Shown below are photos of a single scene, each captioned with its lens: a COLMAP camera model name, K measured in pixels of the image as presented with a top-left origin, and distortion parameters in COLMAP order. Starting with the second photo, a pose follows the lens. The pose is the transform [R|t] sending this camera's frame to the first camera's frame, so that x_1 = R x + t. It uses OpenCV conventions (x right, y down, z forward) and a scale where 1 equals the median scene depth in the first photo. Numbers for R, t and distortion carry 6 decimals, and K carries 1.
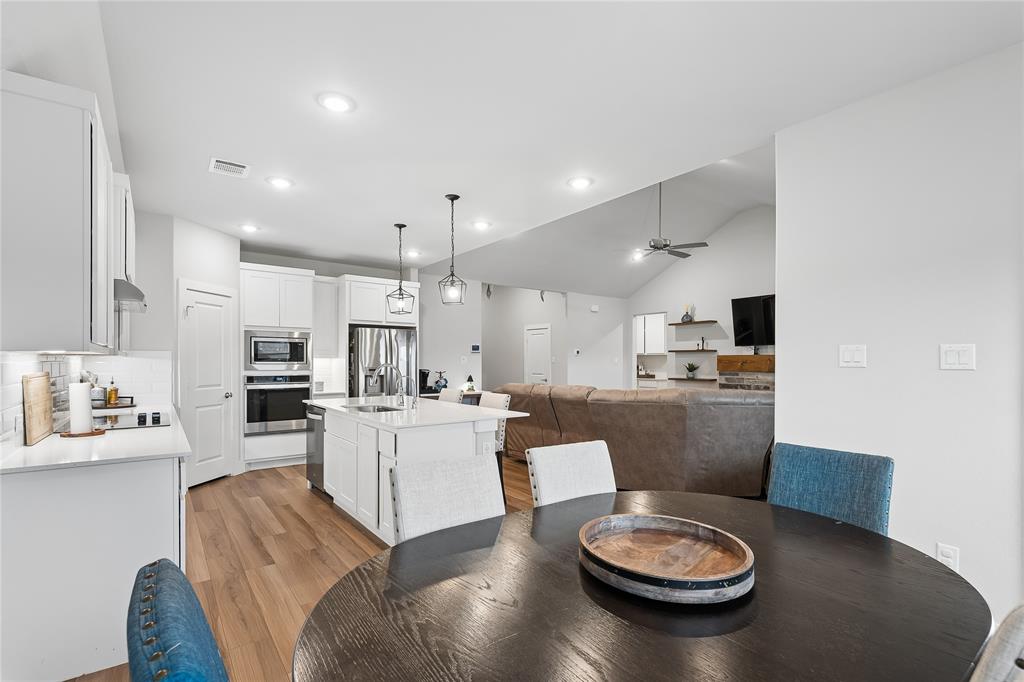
lens RADIAL K [[465.4, 0, 511.7], [0, 465.4, 366.1], [0, 0, 1]] dist [0.027508, -0.000118]
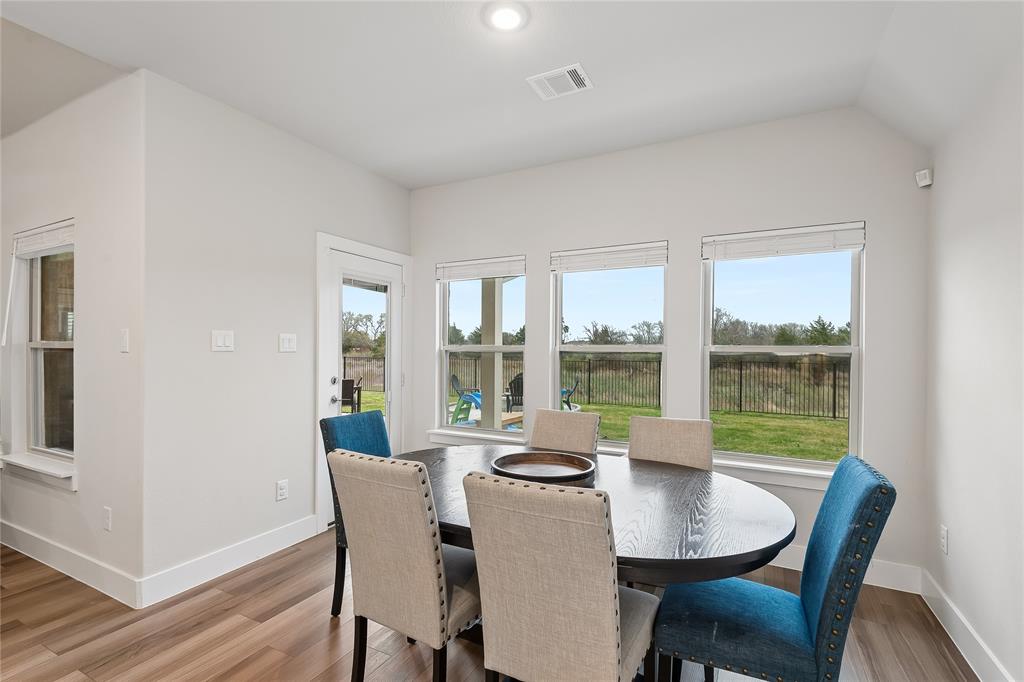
lens RADIAL K [[464.6, 0, 514.3], [0, 464.6, 350.8], [0, 0, 1]] dist [-0.000261, -0.000597]
pose [[-0.426142, -0.007206, 0.904627, -0.233669], [0.007015, 0.999912, 0.011269, -0.003023], [-0.904629, 0.011148, -0.426054, 0.396489]]
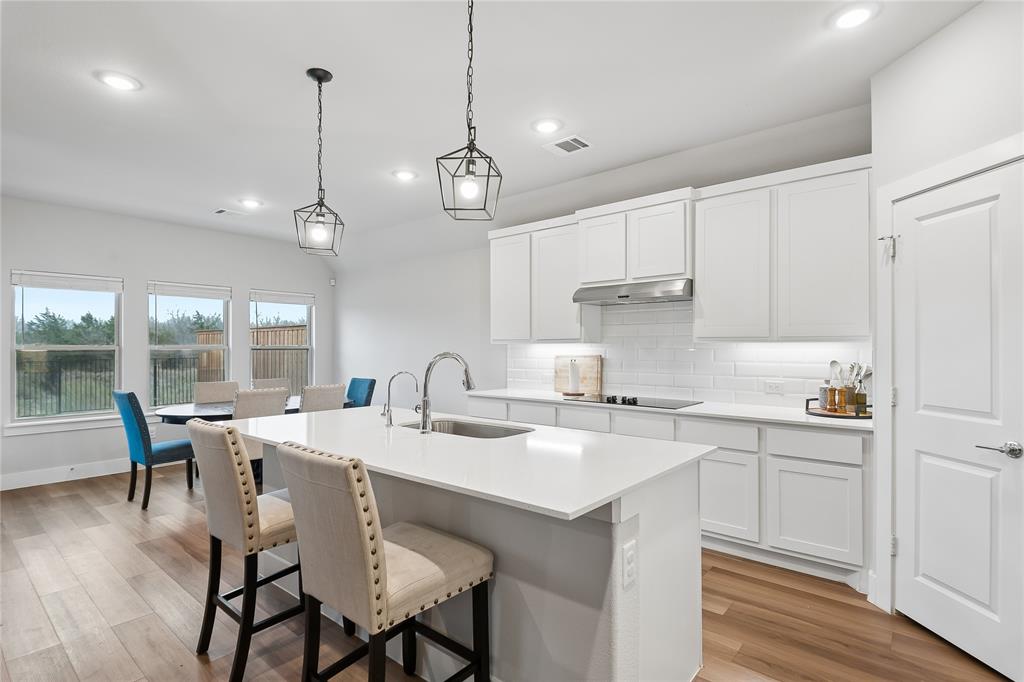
lens RADIAL K [[500.2, 0, 511.9], [0, 500.2, 345.4], [0, 0, 1]] dist [-0.000461, -0.000088]
pose [[-0.975450, -0.000587, -0.220220, -0.160037], [-0.002727, 0.999952, 0.009416, -0.014907], [0.220204, 0.009785, -0.975405, 1.200130]]
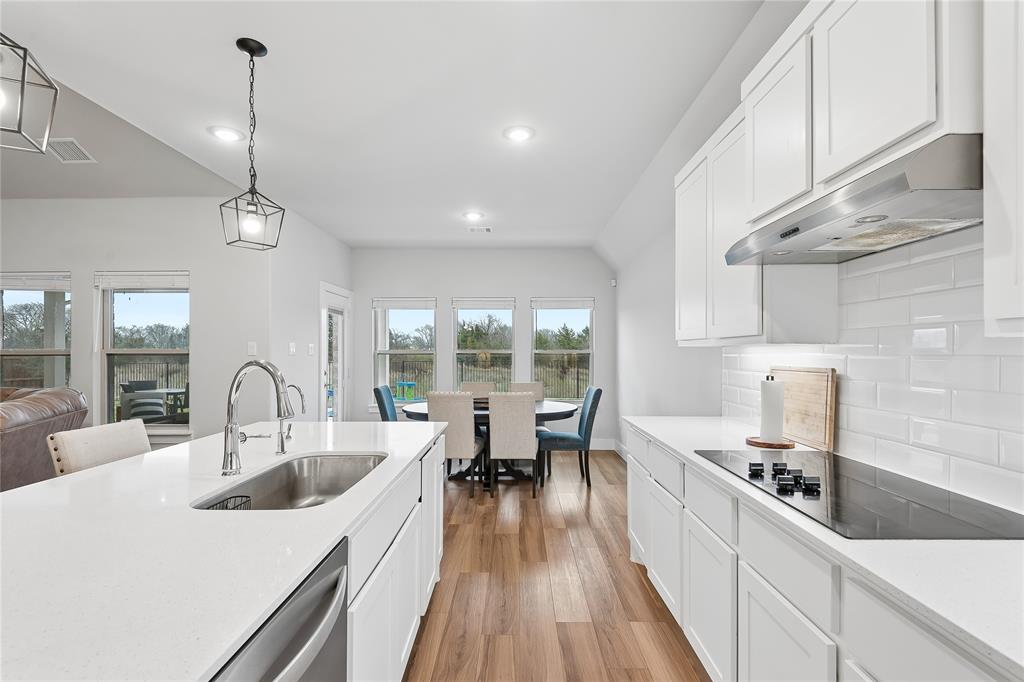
lens RADIAL K [[459.6, 0, 510.7], [0, 459.6, 349.8], [0, 0, 1]] dist [0.001872, -0.000040]
pose [[-0.786962, 0.001623, 0.616999, -0.487627], [0.008438, 0.999931, 0.008132, -0.011434], [-0.616943, 0.011606, -0.786922, 0.879991]]
